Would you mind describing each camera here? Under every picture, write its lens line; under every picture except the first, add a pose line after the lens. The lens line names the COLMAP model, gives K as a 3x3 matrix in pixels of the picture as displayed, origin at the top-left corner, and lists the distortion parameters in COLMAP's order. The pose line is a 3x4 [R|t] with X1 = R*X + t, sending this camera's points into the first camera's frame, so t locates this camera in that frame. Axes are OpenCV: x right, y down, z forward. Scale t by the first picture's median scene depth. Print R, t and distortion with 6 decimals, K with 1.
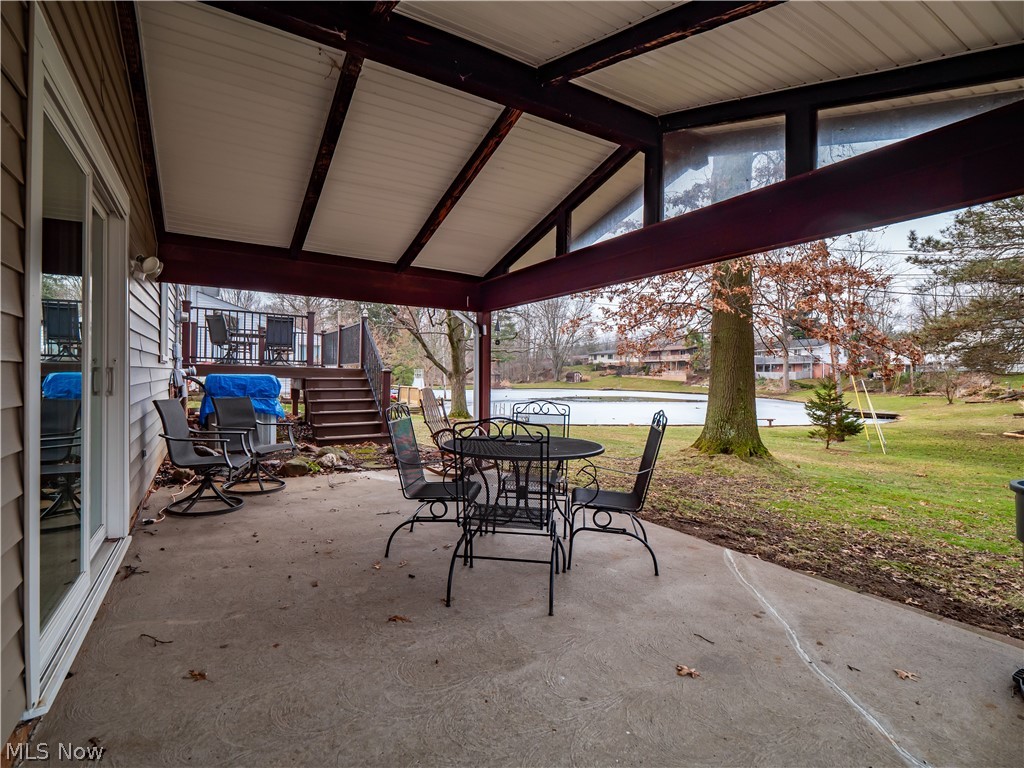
lens RADIAL K [[497.5, 0, 515.3], [0, 497.5, 380.2], [0, 0, 1]] dist [-0.003471, -0.000390]
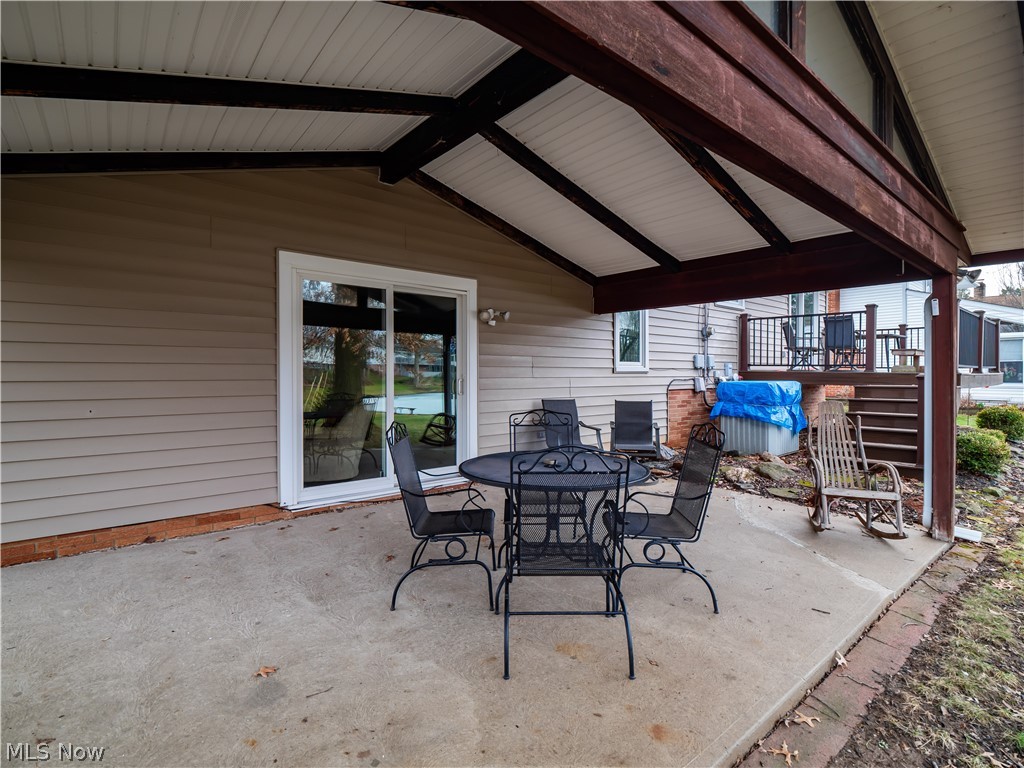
lens RADIAL K [[497.5, 0, 515.3], [0, 497.5, 380.2], [0, 0, 1]] dist [-0.003471, -0.000390]
pose [[0.141564, -0.005470, -0.989914, 0.913799], [-0.004344, 0.999972, -0.006147, -0.013231], [0.989920, 0.005171, 0.141537, 0.862541]]
